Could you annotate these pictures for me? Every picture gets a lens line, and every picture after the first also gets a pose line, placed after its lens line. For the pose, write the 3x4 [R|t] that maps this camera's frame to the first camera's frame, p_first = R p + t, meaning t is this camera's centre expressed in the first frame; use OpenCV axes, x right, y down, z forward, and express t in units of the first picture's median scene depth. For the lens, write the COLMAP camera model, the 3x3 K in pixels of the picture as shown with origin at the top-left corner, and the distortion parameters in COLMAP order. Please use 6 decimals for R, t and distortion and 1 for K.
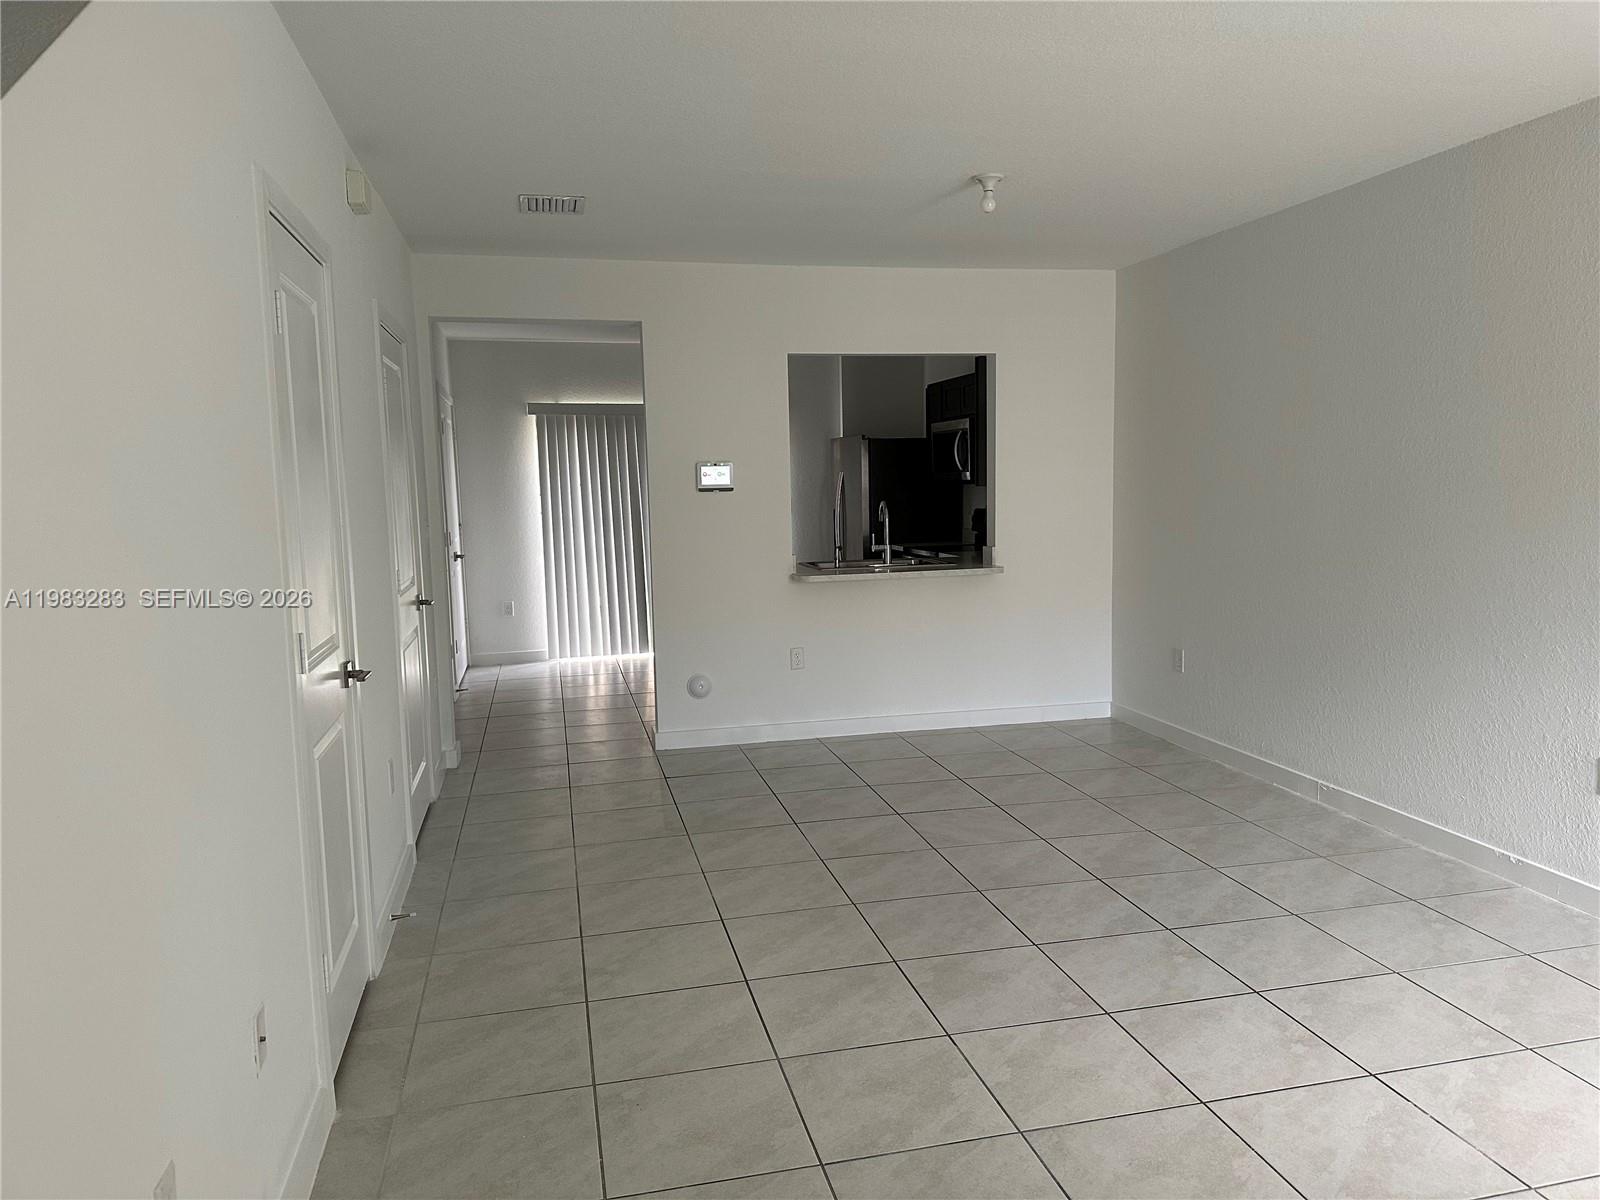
lens RADIAL K [[1124.9, 0, 807.5], [0, 1124.9, 599.2], [0, 0, 1]] dist [0.113304, -0.186701]
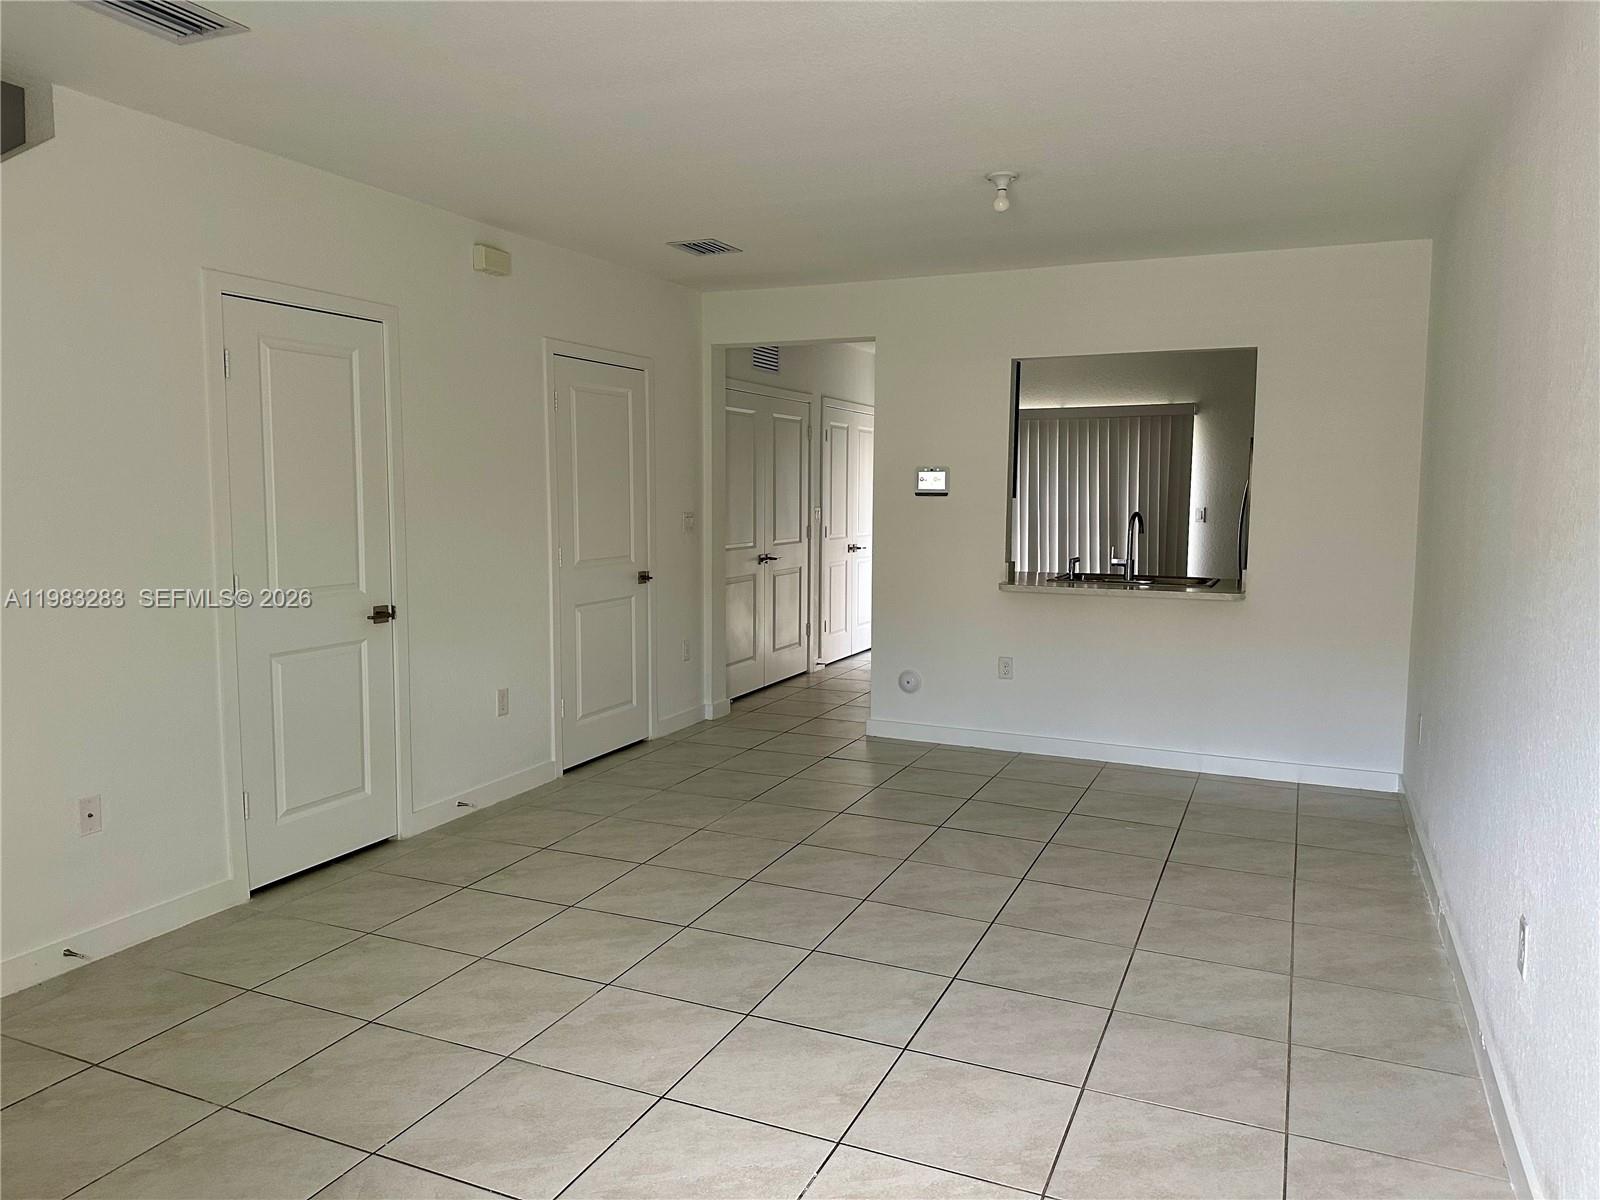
lens RADIAL K [[1124.9, 0, 807.5], [0, 1124.9, 599.2], [0, 0, 1]] dist [0.113304, -0.186701]
pose [[0.794443, 0.088621, -0.600838, 0.668684], [-0.088476, 0.995630, 0.029866, -0.032225], [0.600859, 0.029433, 0.798813, 0.156740]]
